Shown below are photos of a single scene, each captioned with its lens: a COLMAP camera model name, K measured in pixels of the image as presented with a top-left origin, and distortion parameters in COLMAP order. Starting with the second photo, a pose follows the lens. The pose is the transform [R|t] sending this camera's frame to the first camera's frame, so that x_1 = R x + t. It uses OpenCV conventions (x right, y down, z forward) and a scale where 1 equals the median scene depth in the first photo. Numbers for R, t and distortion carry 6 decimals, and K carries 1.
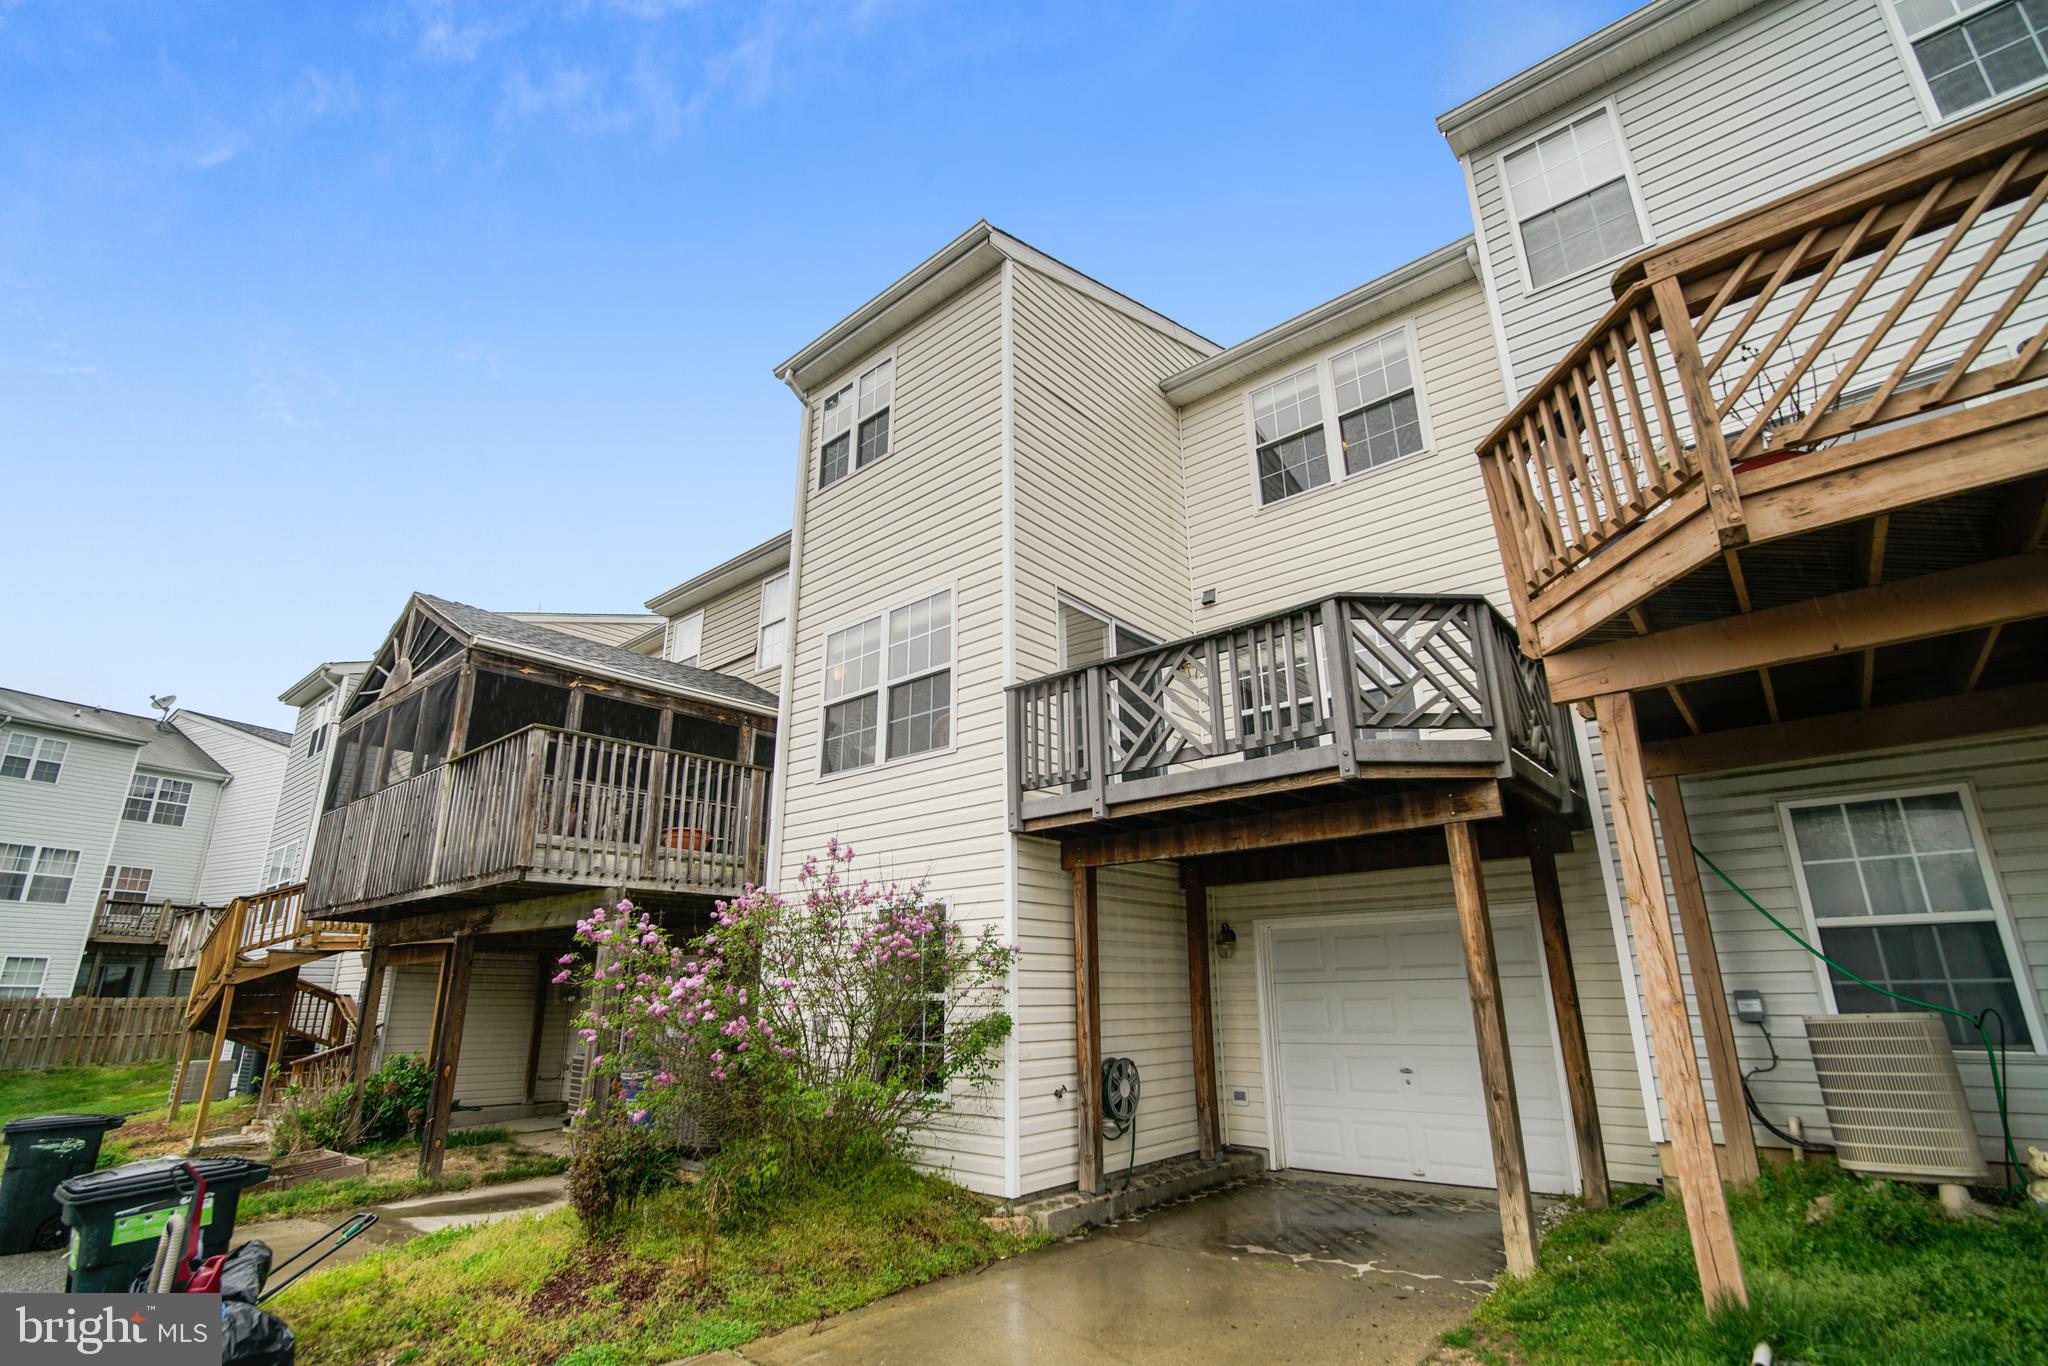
lens RADIAL K [[940.9, 0, 1024.0], [0, 940.9, 683.0], [0, 0, 1]] dist [-0.032547, 0.001445]
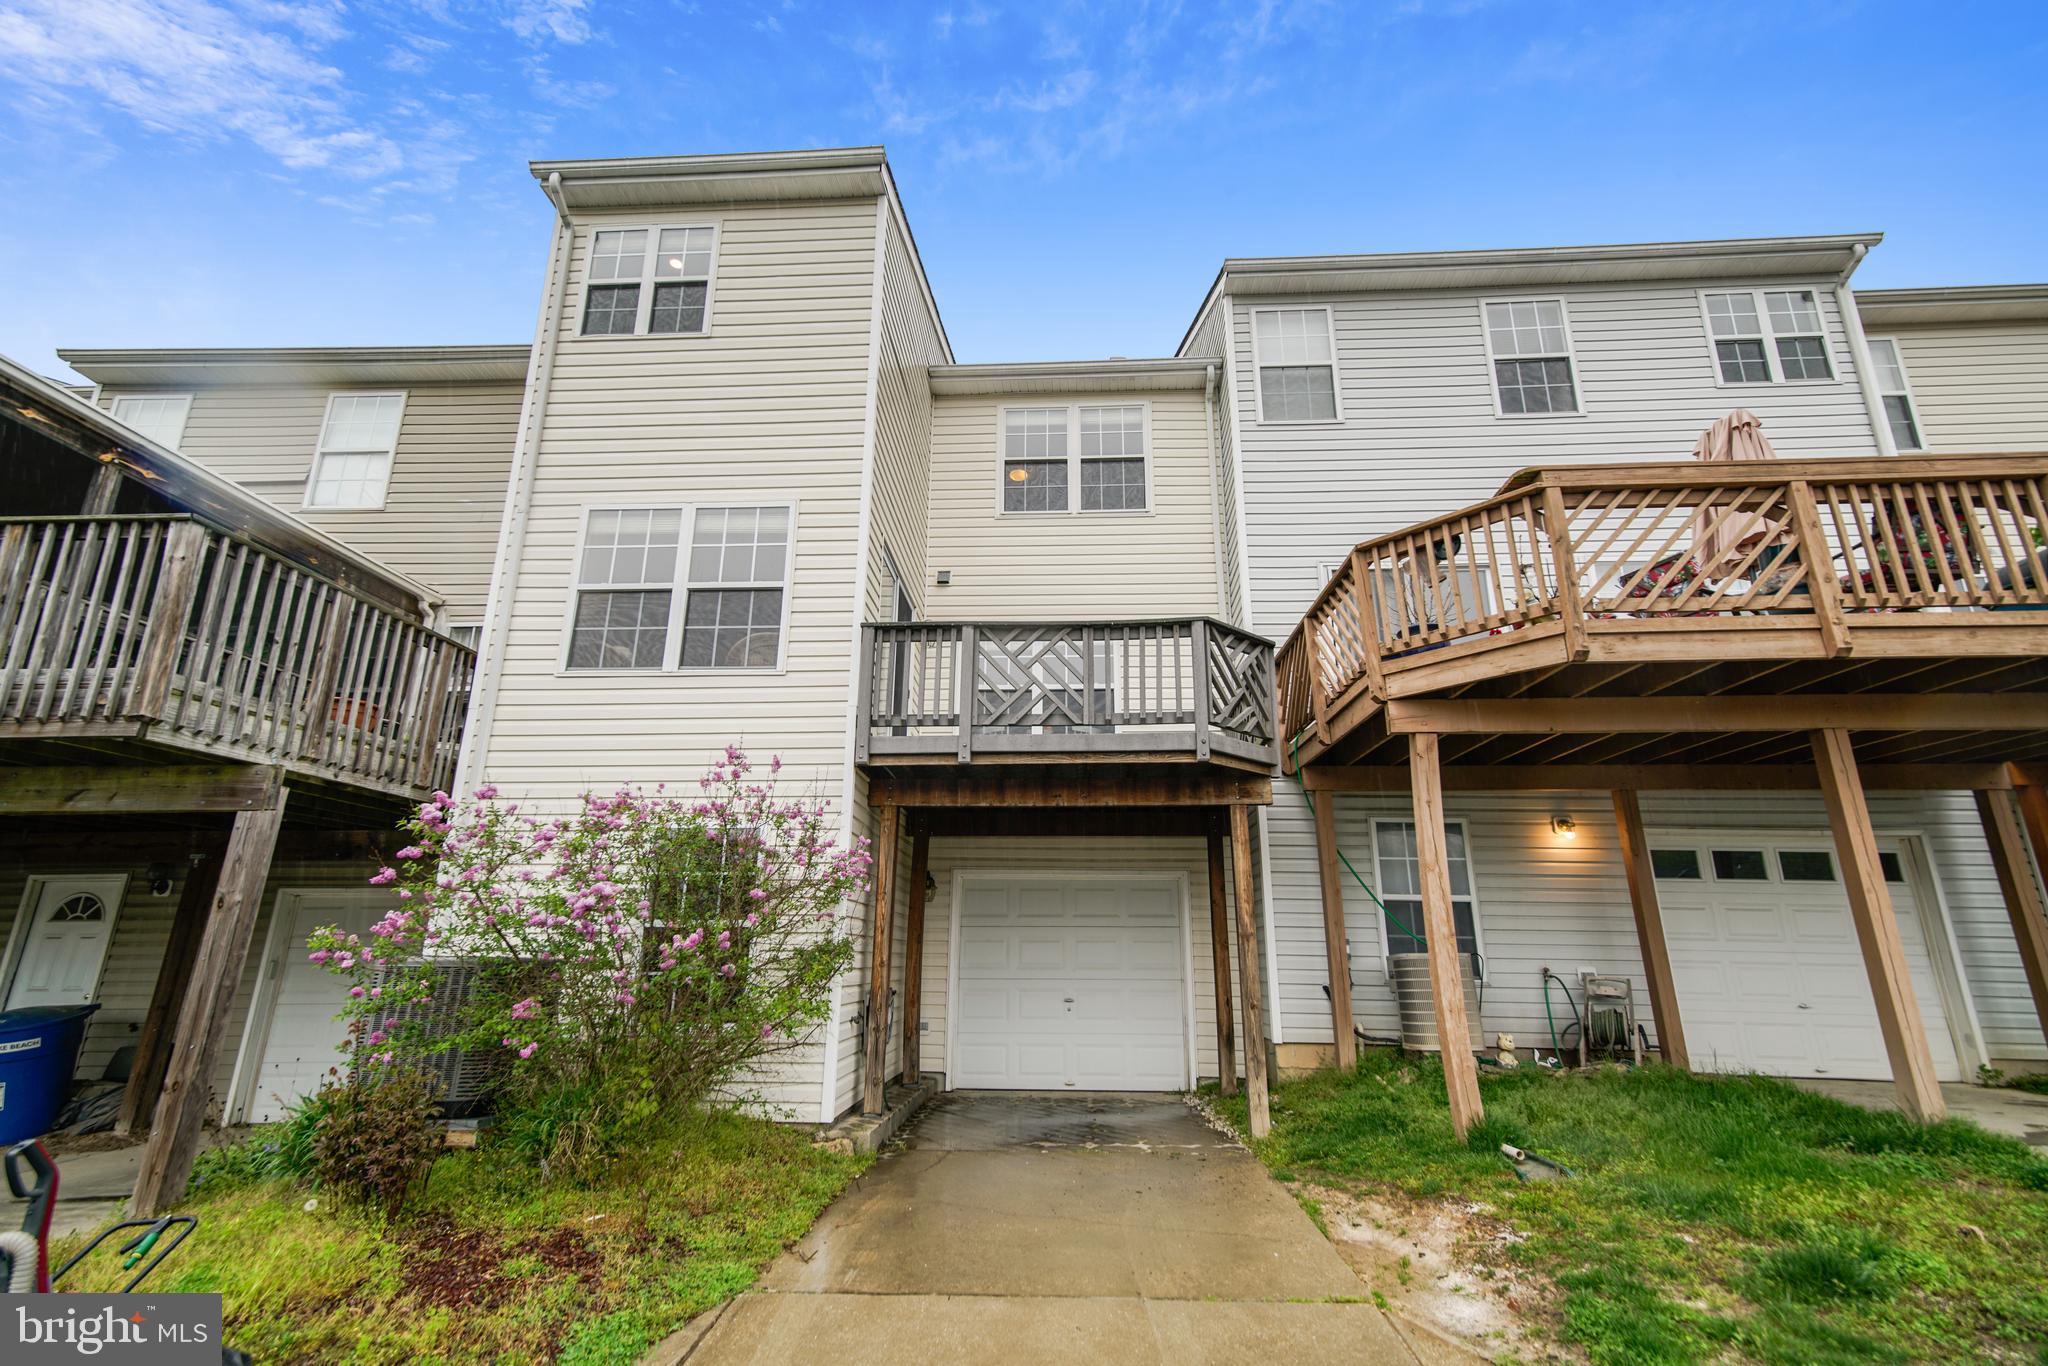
lens RADIAL K [[906.9, 0, 1024.0], [0, 906.9, 683.0], [0, 0, 1]] dist [0.020920, -0.000309]
pose [[0.793256, 0.188684, 0.578916, -0.406159], [-0.204151, 0.978159, -0.039072, 0.066135], [-0.573644, -0.087192, 0.814451, 0.092712]]
